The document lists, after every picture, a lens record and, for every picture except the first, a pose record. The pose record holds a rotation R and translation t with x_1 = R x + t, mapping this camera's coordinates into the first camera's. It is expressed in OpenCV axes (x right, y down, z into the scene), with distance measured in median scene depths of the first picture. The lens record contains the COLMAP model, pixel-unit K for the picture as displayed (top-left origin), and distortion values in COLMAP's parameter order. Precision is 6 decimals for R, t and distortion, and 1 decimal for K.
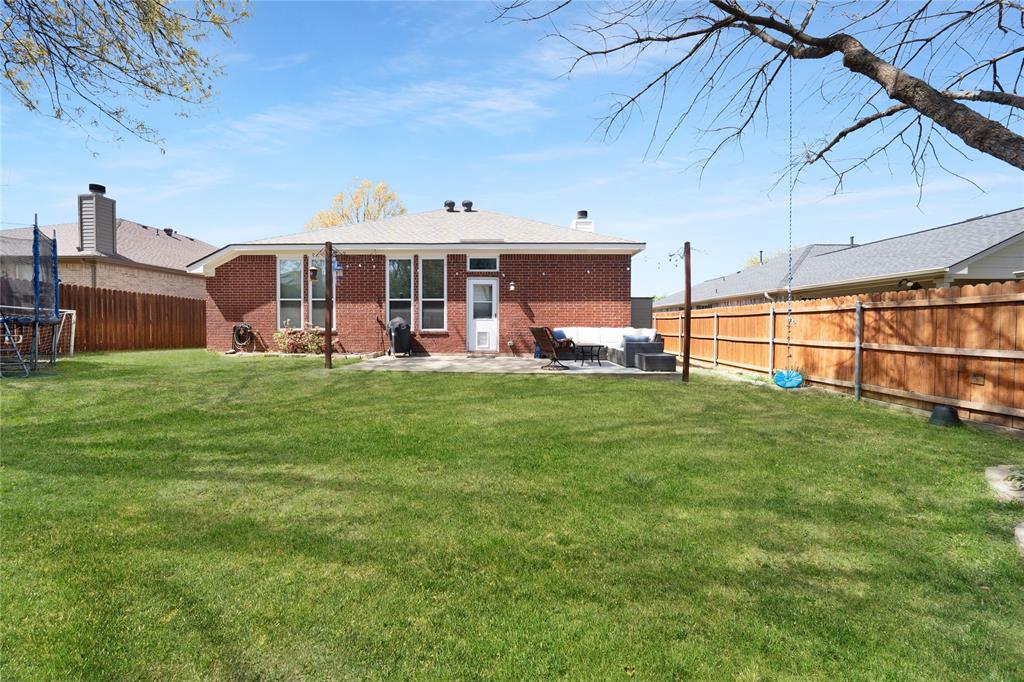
lens RADIAL K [[367.4, 0, 509.1], [0, 367.4, 338.0], [0, 0, 1]] dist [-0.018921, 0.000376]
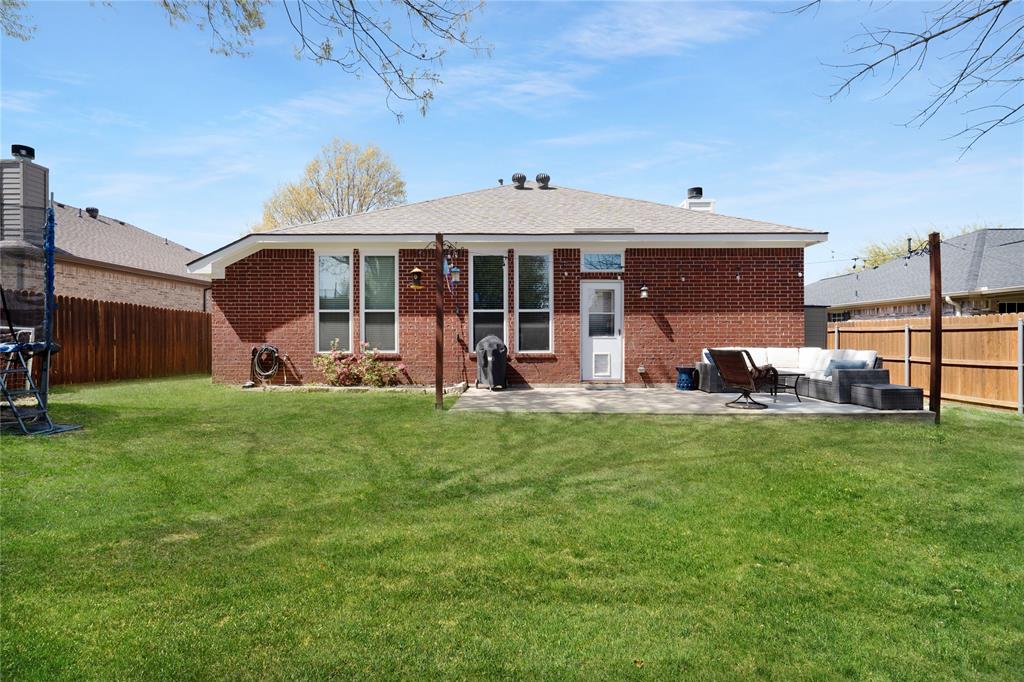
lens RADIAL K [[492.9, 0, 514.3], [0, 492.9, 345.0], [0, 0, 1]] dist [0.003534, -0.000233]
pose [[0.999753, -0.006509, 0.021227, -0.267867], [0.006888, 0.999818, -0.017805, -0.018763], [-0.021108, 0.017947, 0.999616, 0.020991]]
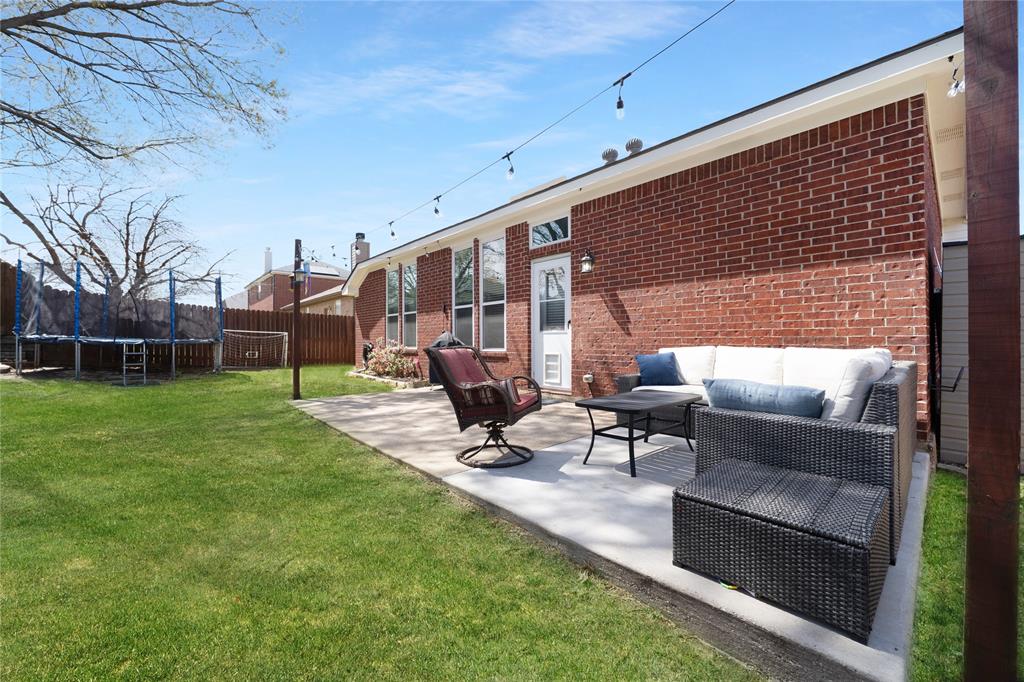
lens RADIAL K [[406.9, 0, 511.3], [0, 406.9, 336.5], [0, 0, 1]] dist [-0.003197, 0.000581]
pose [[0.674857, -0.016178, -0.737771, 0.339679], [-0.014872, 0.999258, -0.035515, -0.020333], [0.737799, 0.034940, 0.674116, 0.544768]]
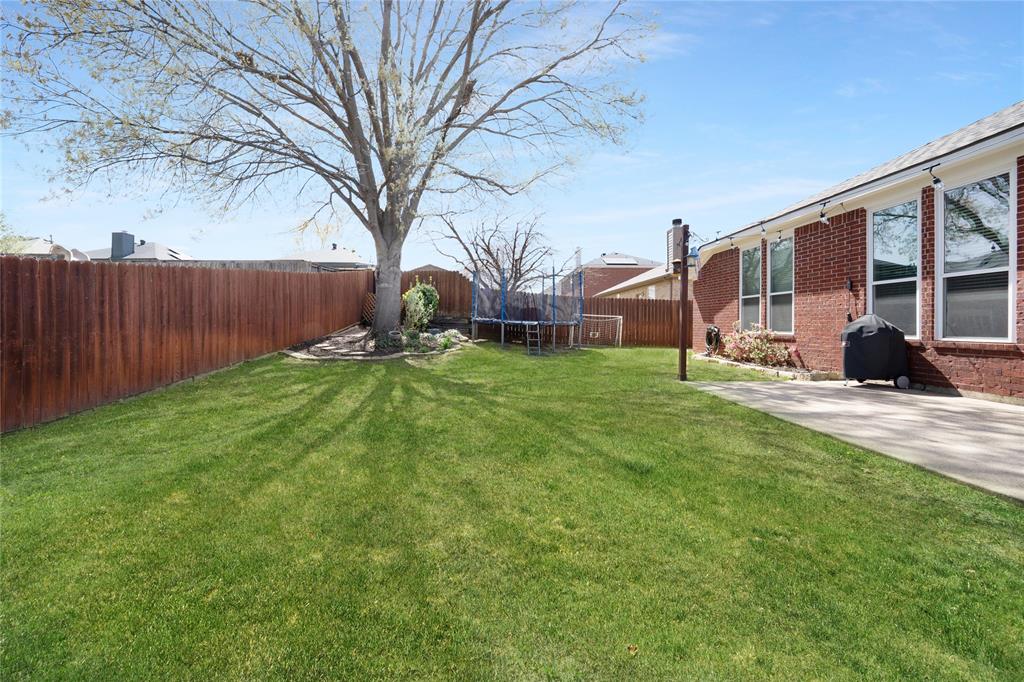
lens RADIAL K [[367.4, 0, 477.9], [0, 367.4, 321.3], [0, 0, 1]] dist [-0.018921, 0.000376]
pose [[-0.016989, -0.010782, -0.999798, 0.237171], [-0.039000, 0.999188, -0.010113, -0.016413], [0.999095, 0.038820, -0.017396, 0.404004]]
